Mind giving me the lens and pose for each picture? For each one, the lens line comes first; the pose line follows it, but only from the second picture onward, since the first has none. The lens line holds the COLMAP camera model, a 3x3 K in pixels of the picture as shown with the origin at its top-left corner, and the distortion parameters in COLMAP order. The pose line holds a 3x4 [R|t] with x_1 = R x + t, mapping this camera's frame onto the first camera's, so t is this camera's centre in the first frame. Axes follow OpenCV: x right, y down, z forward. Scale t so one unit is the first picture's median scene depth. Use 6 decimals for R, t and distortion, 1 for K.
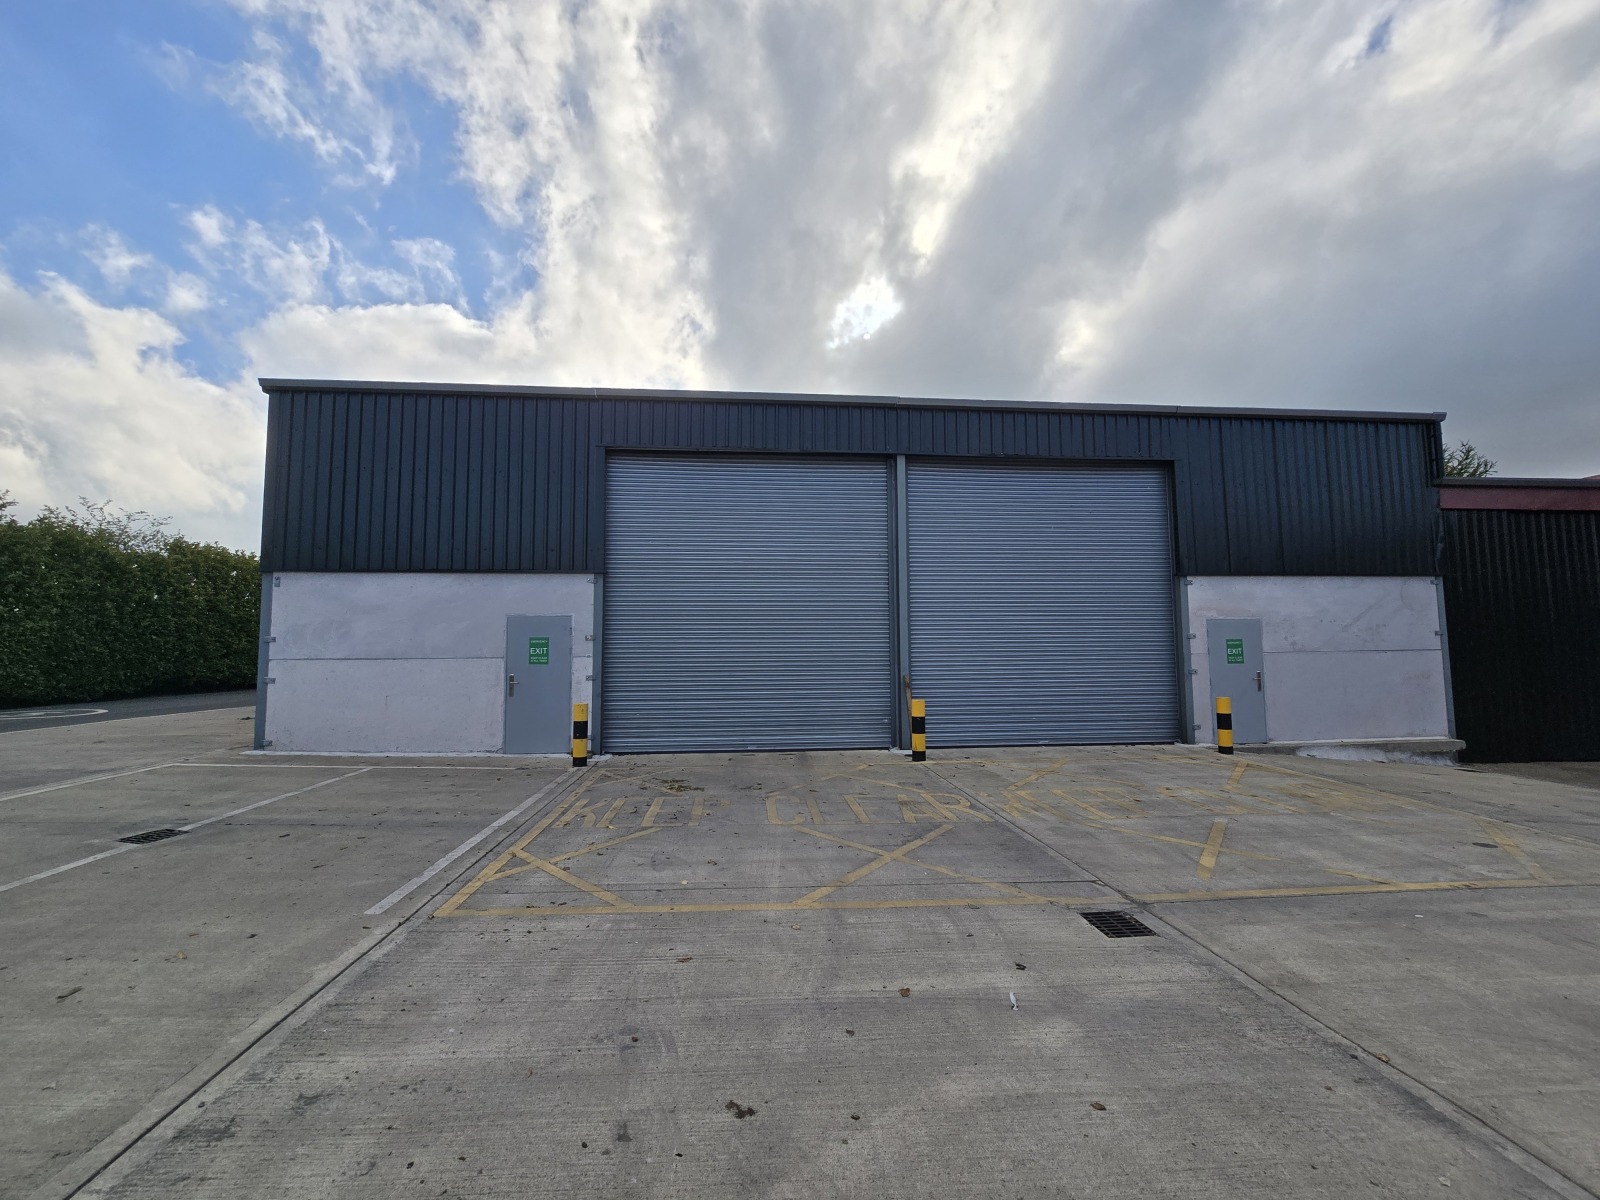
lens RADIAL K [[652.5, 0, 800.3], [0, 652.5, 609.6], [0, 0, 1]] dist [-0.003957, 0.001120]
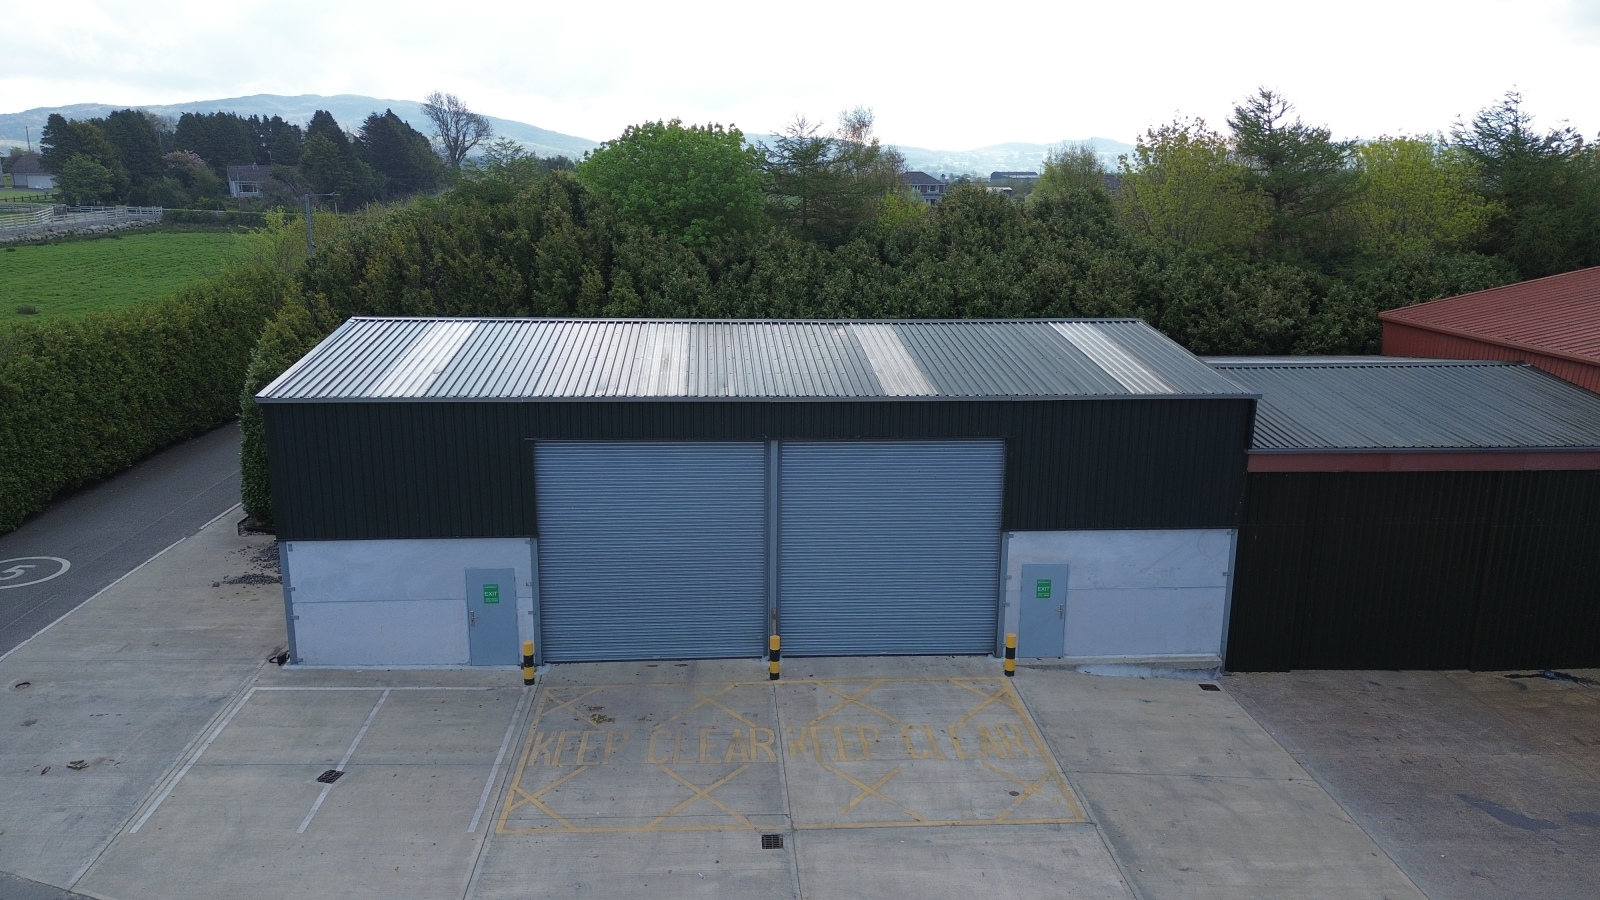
lens RADIAL K [[1145.9, 0, 800.3], [0, 1145.9, 450.2], [0, 0, 1]] dist [0.054815, -0.013652]
pose [[0.999497, 0.019079, -0.025335, 0.436383], [-0.010458, 0.952406, 0.304652, -1.458409], [0.029942, -0.304234, 0.952127, -1.743234]]
